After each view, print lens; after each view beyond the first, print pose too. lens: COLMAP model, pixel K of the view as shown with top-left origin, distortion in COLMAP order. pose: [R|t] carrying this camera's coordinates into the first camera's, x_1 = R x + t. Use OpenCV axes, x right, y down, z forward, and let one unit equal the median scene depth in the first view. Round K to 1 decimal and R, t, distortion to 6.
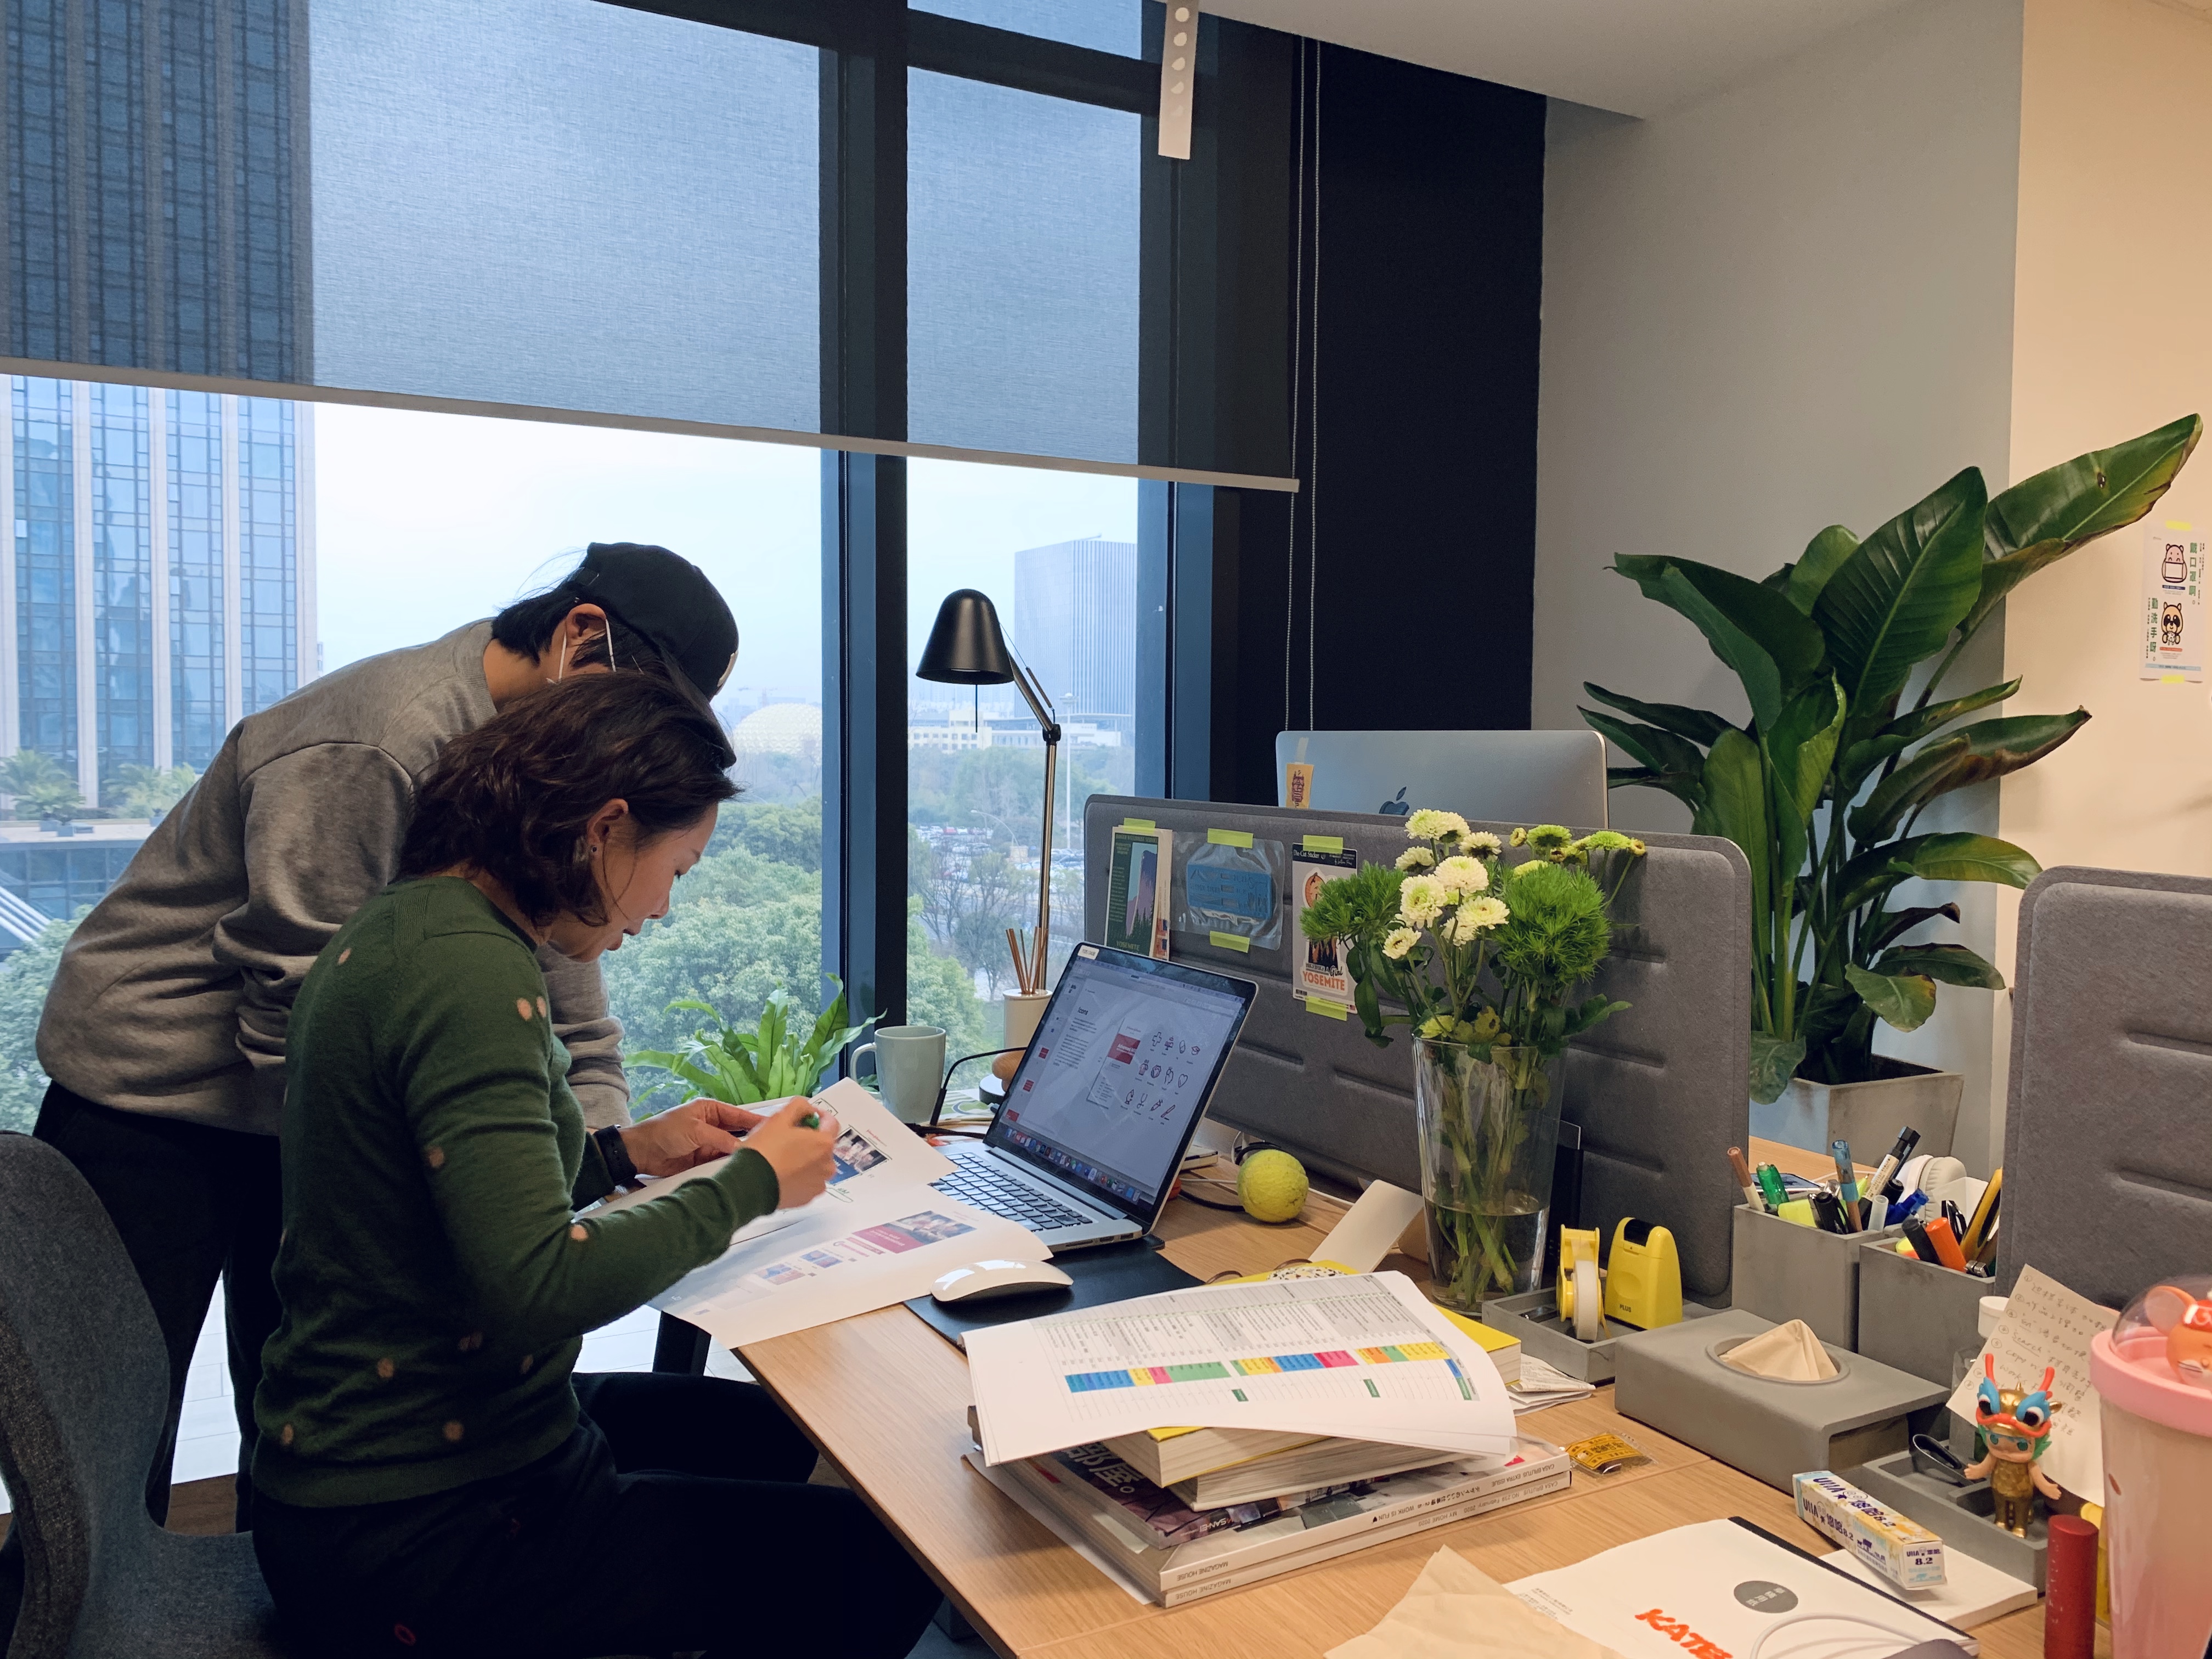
lens RADIAL K [[1683.0, 0, 1106.0], [0, 1683.0, 829.5], [0, 0, 1]] dist [0.160936, -0.000455]
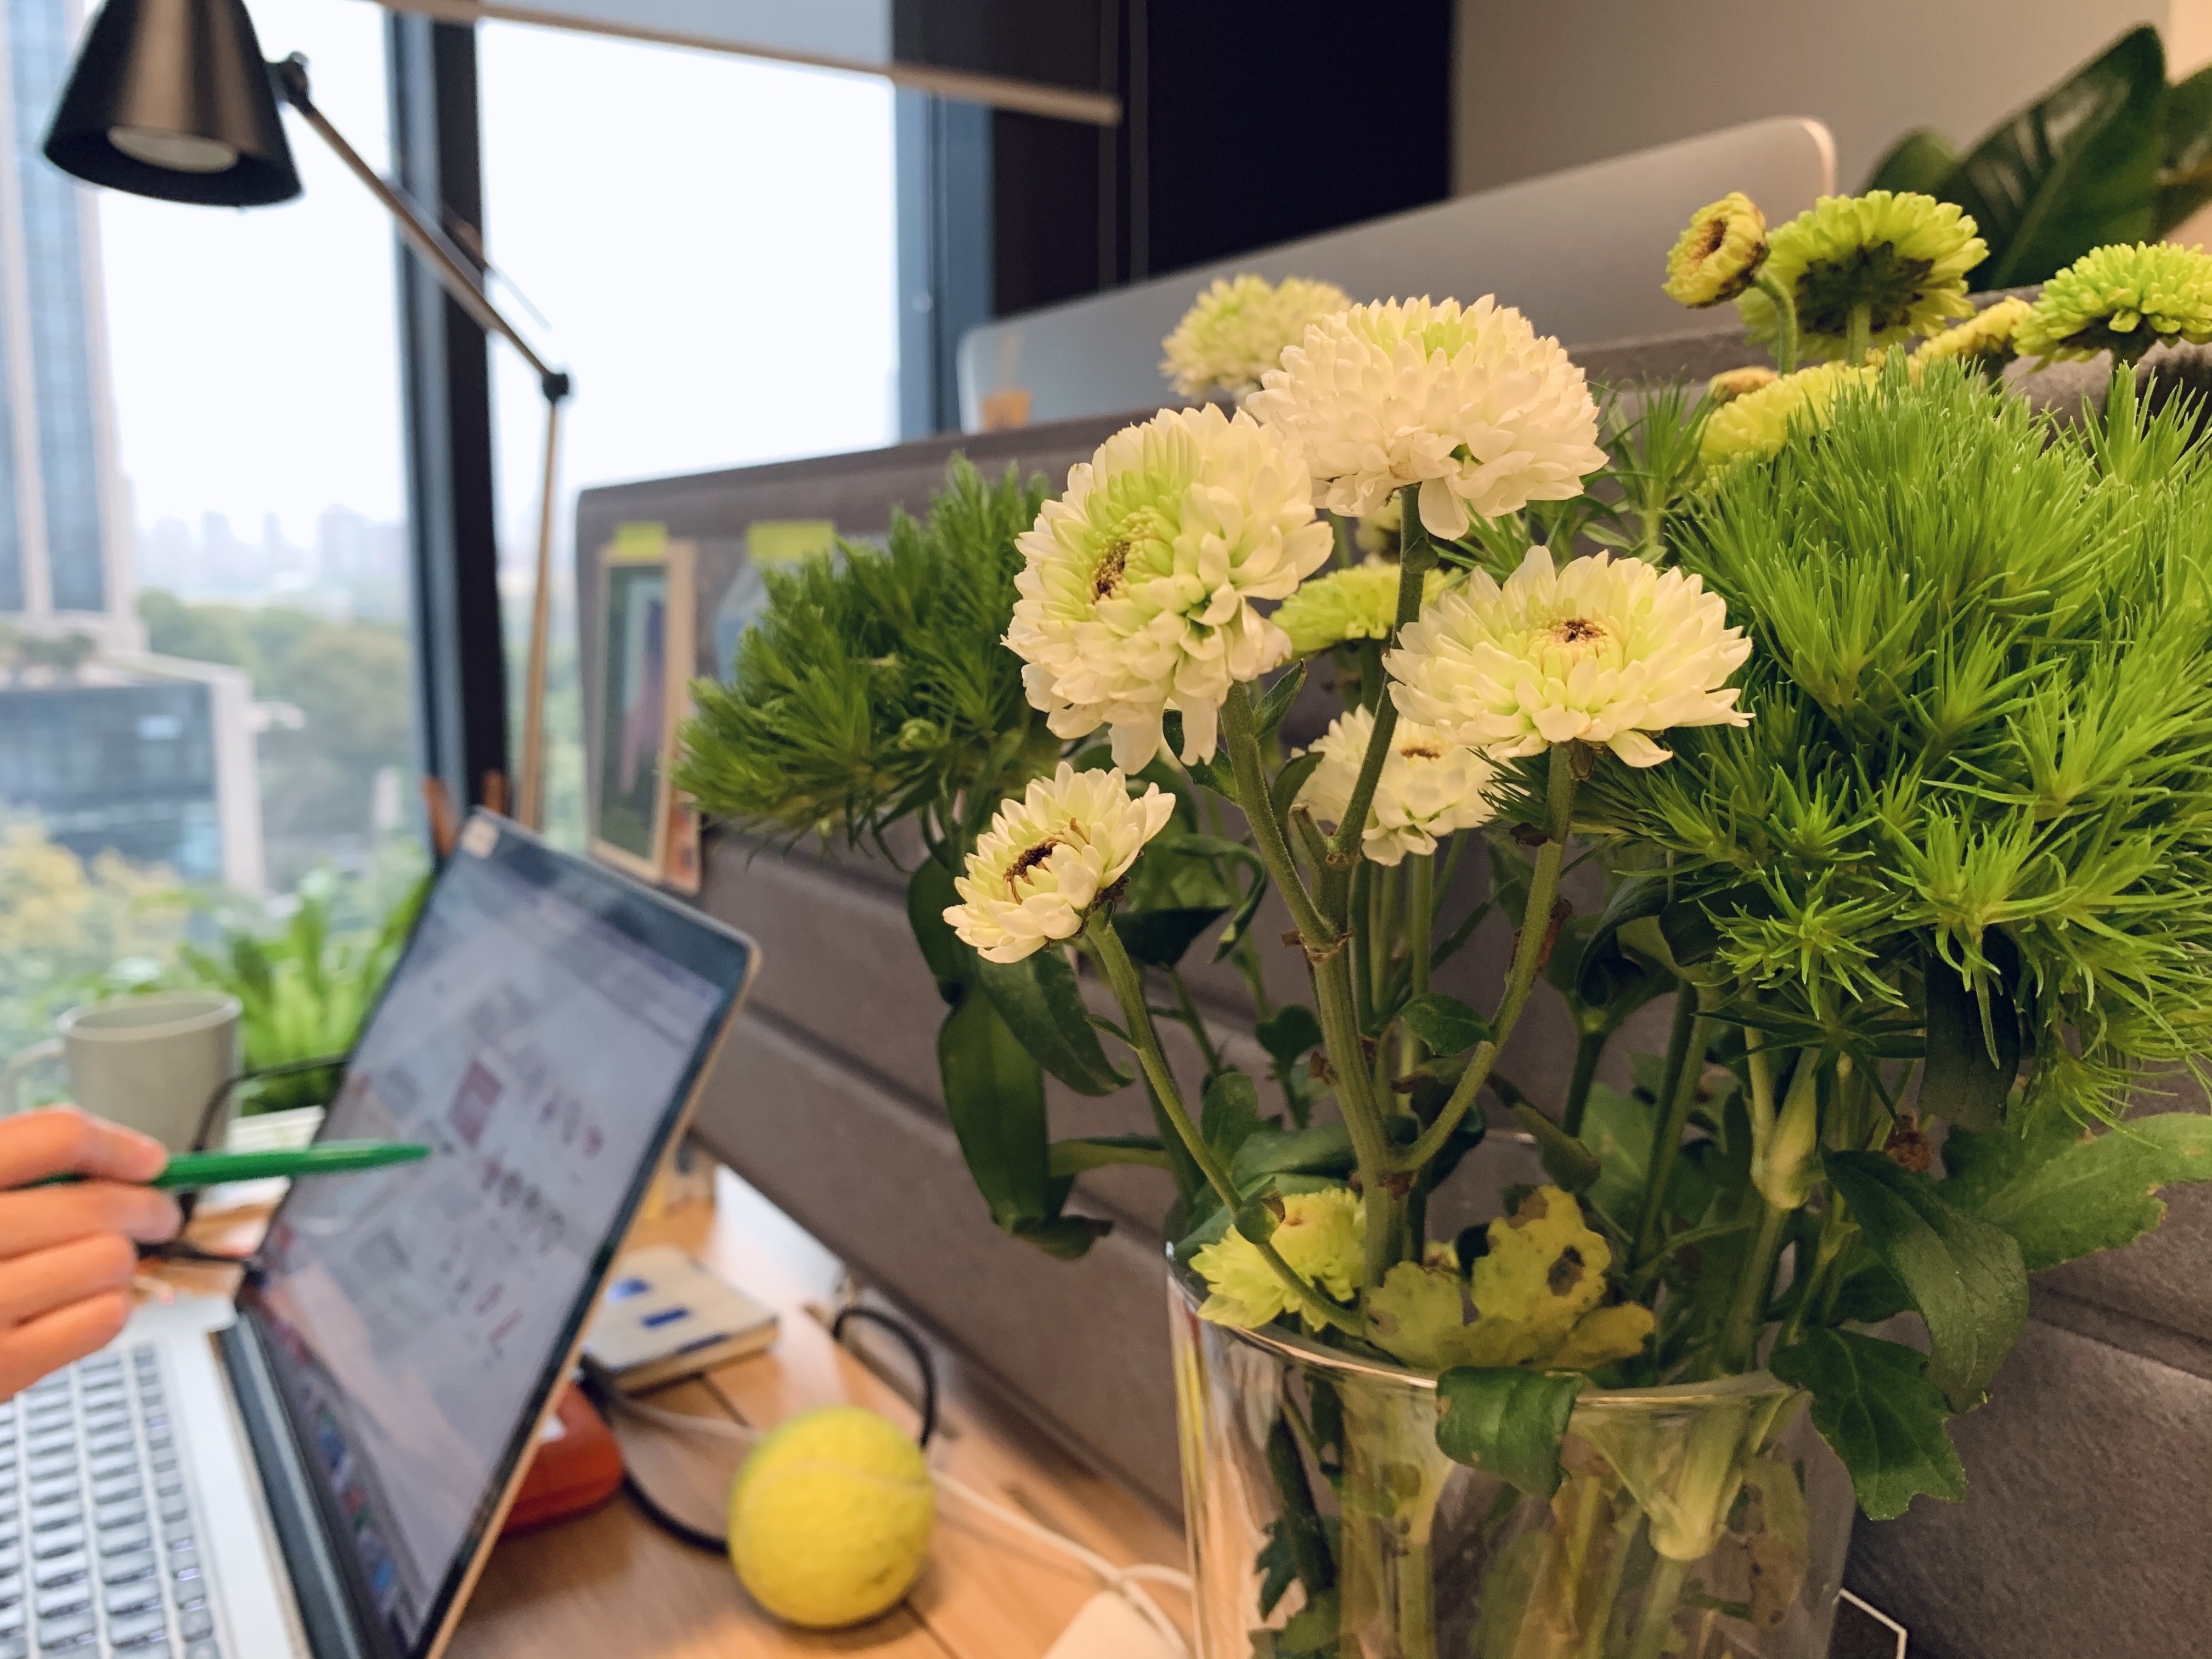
lens RADIAL K [[1683.0, 0, 1106.0], [0, 1683.0, 829.5], [0, 0, 1]] dist [0.160936, -0.000455]
pose [[0.997619, -0.014915, 0.067332, 0.159859], [0.008650, 0.995685, 0.092395, 0.046698], [-0.068419, -0.091593, 0.993443, 0.795432]]
